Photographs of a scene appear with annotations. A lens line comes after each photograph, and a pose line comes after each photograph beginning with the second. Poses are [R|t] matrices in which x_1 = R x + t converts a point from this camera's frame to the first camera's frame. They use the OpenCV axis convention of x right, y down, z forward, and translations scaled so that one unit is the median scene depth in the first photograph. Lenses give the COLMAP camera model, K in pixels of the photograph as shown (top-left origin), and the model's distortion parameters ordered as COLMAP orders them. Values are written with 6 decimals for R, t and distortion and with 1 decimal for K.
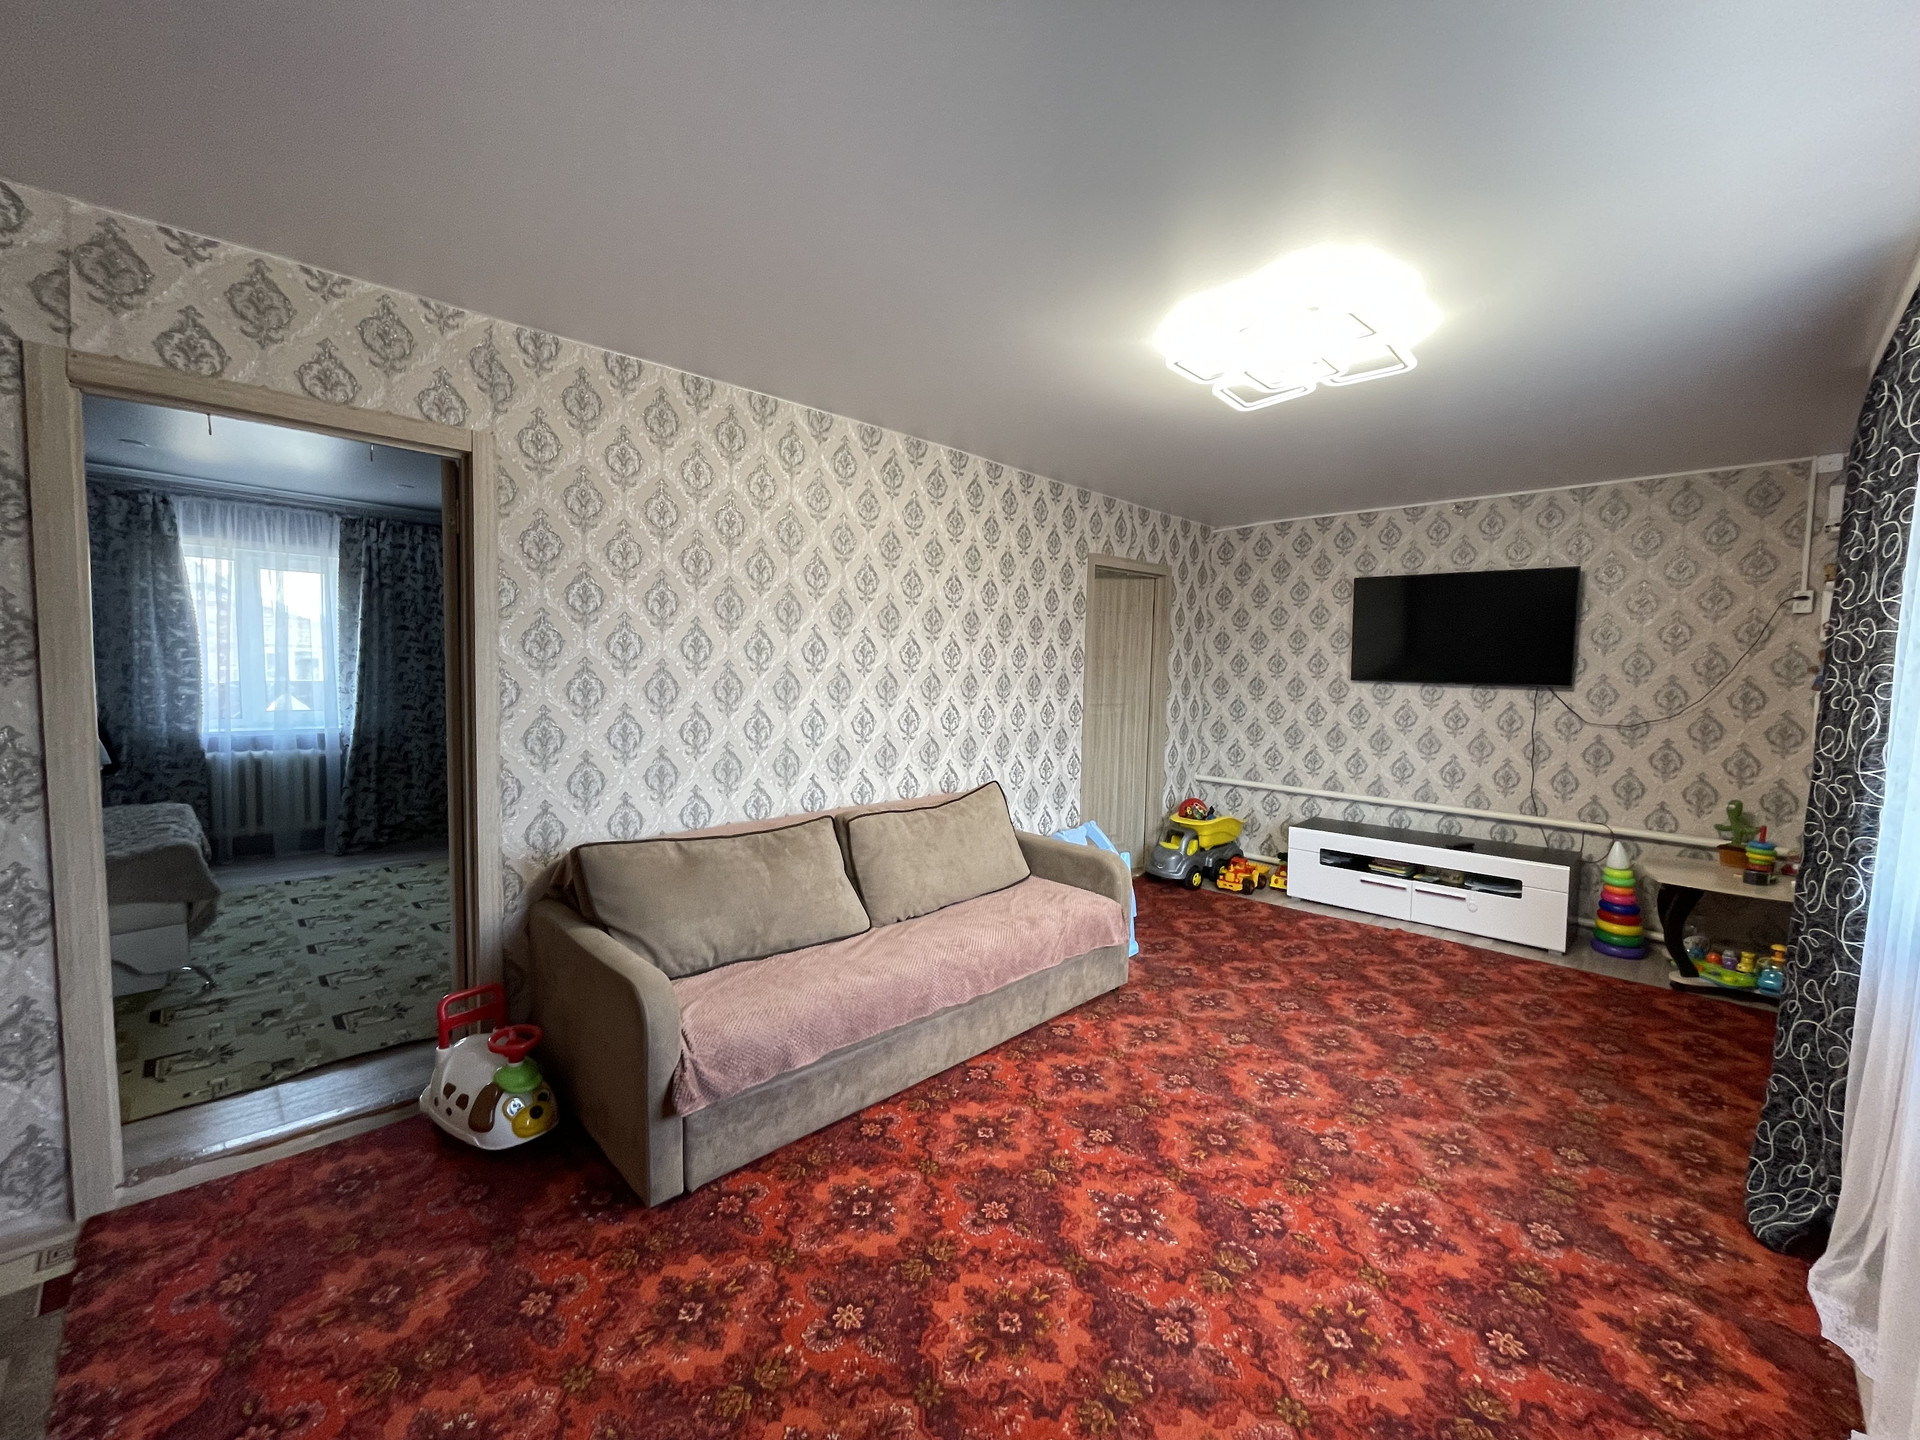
lens RADIAL K [[770.5, 0, 953.2], [0, 770.5, 720.8], [0, 0, 1]] dist [0.000070, 0.000141]
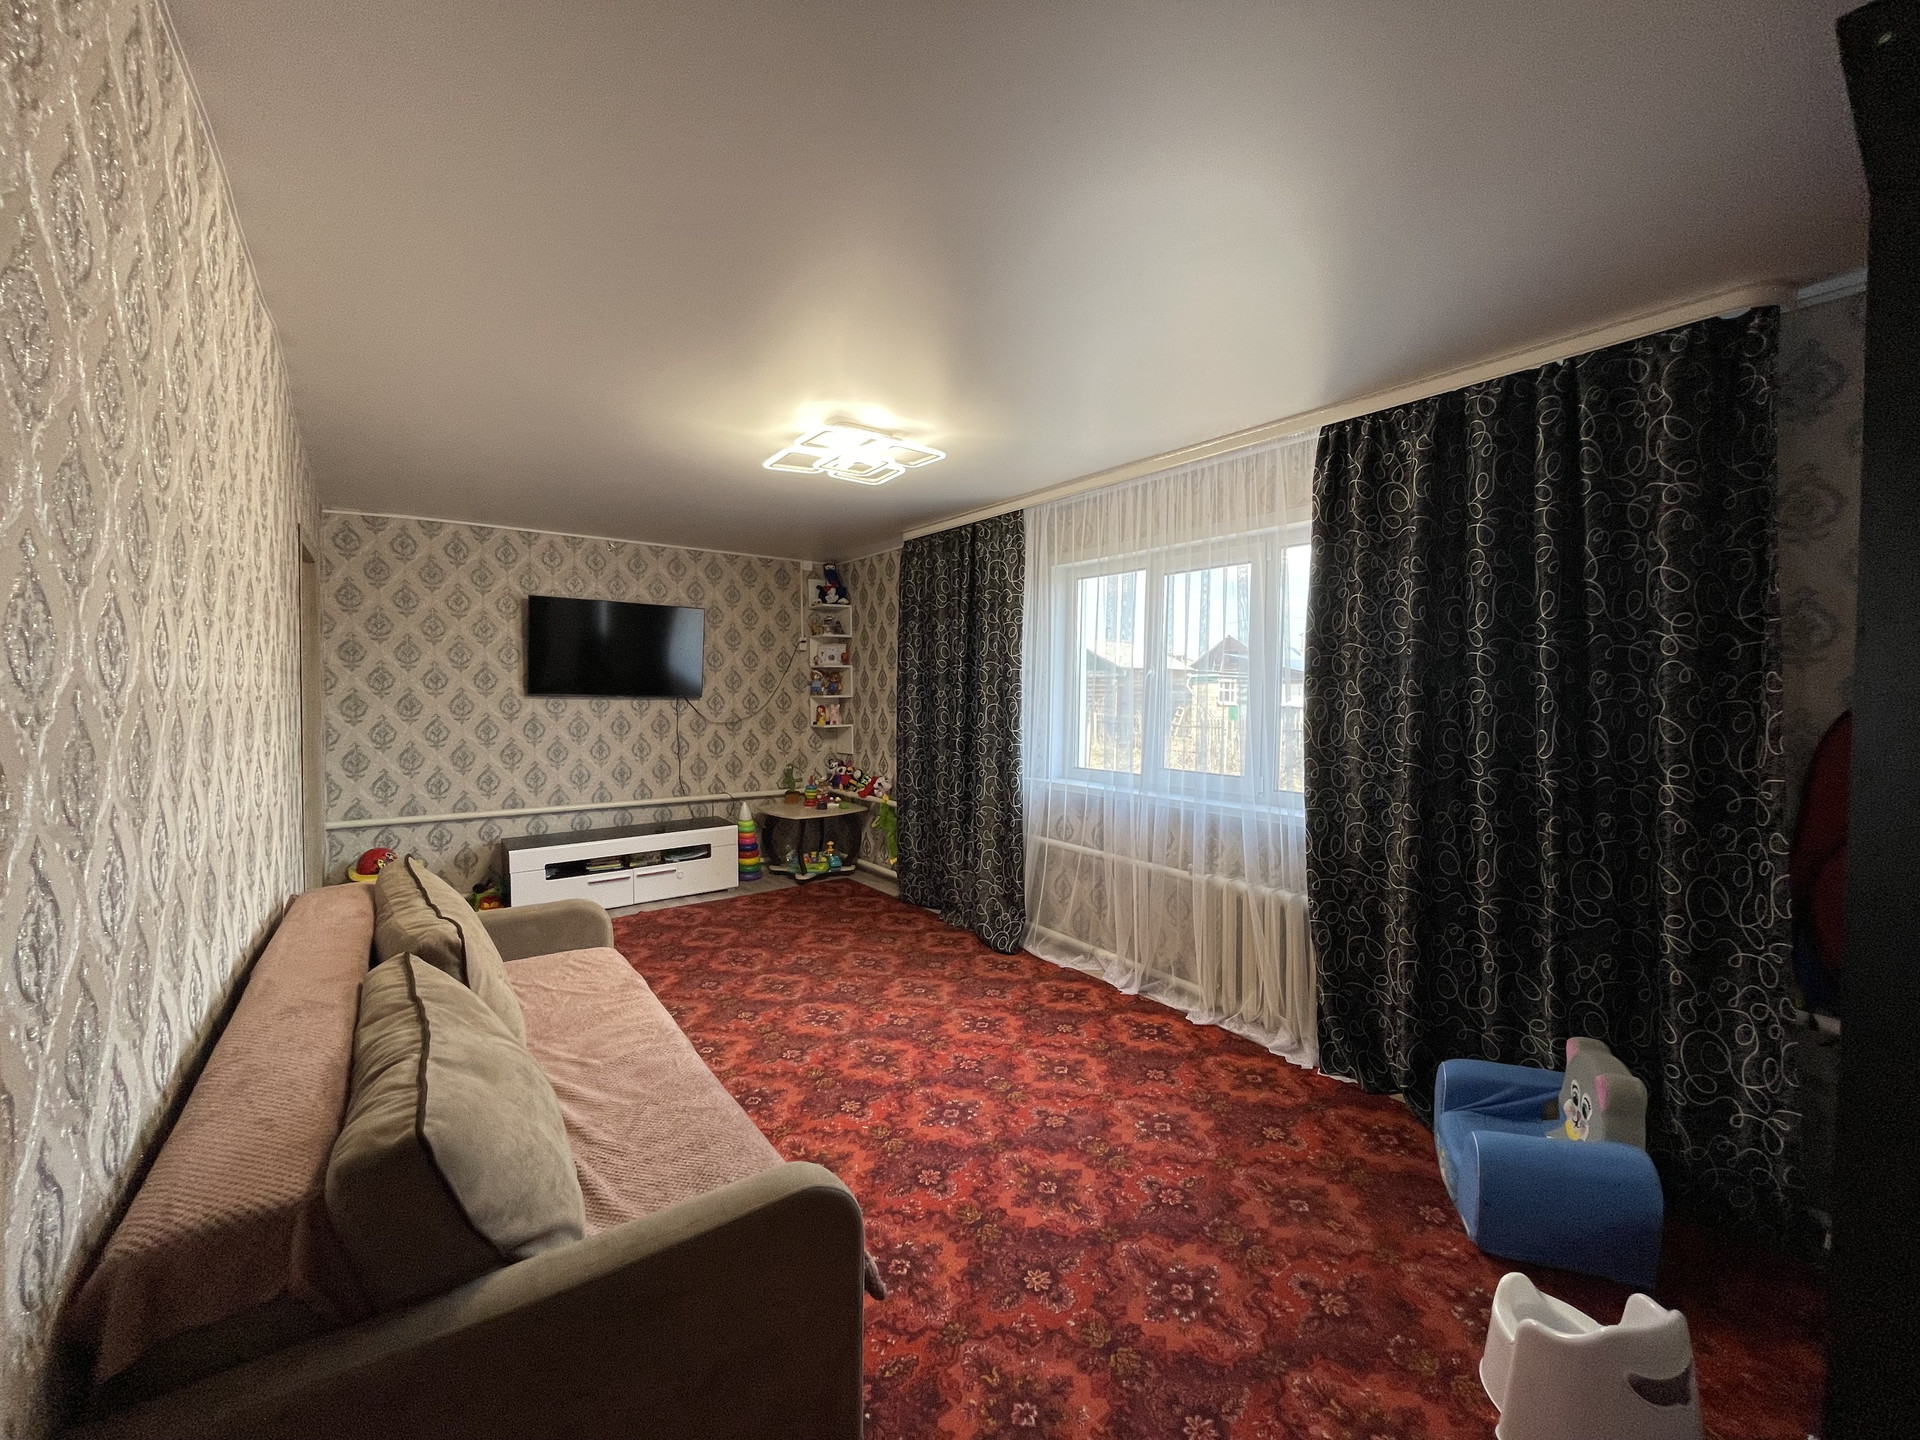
lens RADIAL K [[770.5, 0, 954.5], [0, 770.5, 713.7], [0, 0, 1]] dist [0.000070, 0.000141]
pose [[0.156357, -0.048759, 0.986496, -0.561779], [0.067509, 0.996973, 0.038577, -0.043142], [-0.985391, 0.060565, 0.159176, 0.413251]]
